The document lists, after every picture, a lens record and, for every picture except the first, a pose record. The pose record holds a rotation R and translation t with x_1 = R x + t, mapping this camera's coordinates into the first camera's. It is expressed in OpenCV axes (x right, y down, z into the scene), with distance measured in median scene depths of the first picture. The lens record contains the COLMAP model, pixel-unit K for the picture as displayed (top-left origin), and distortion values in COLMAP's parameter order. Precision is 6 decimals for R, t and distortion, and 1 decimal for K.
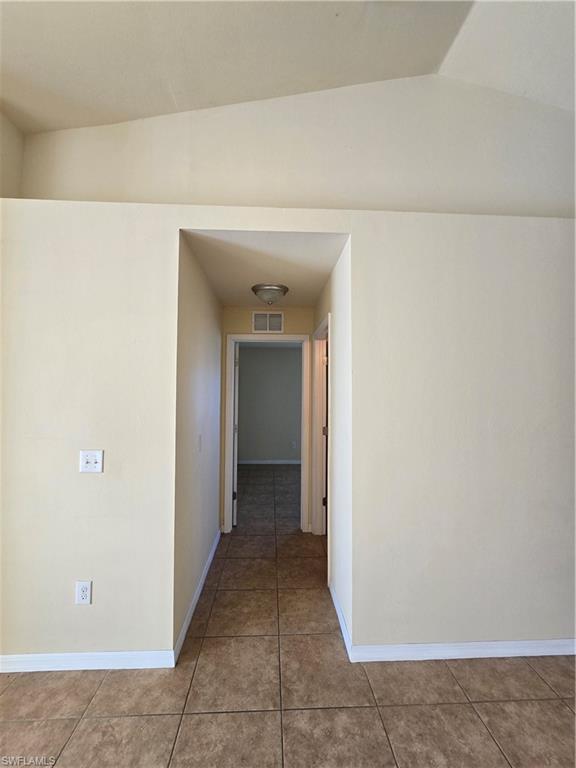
lens RADIAL K [[315.6, 0, 285.8], [0, 315.6, 382.8], [0, 0, 1]] dist [0.000496, 0.000418]
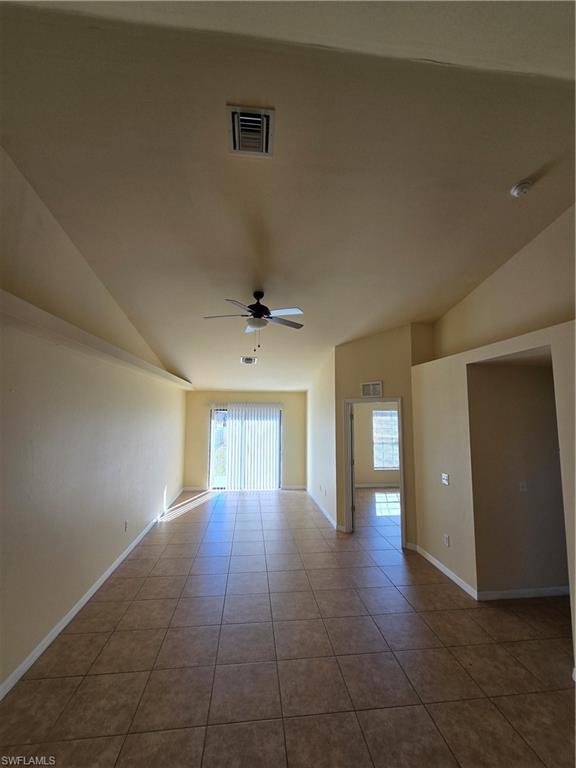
lens RADIAL K [[315.6, 0, 285.8], [0, 315.6, 382.8], [0, 0, 1]] dist [0.000496, 0.000418]
pose [[0.065318, -0.106564, -0.992158, 1.552945], [0.021184, 0.994205, -0.105389, -0.203181], [0.997640, -0.014134, 0.067197, -0.233838]]
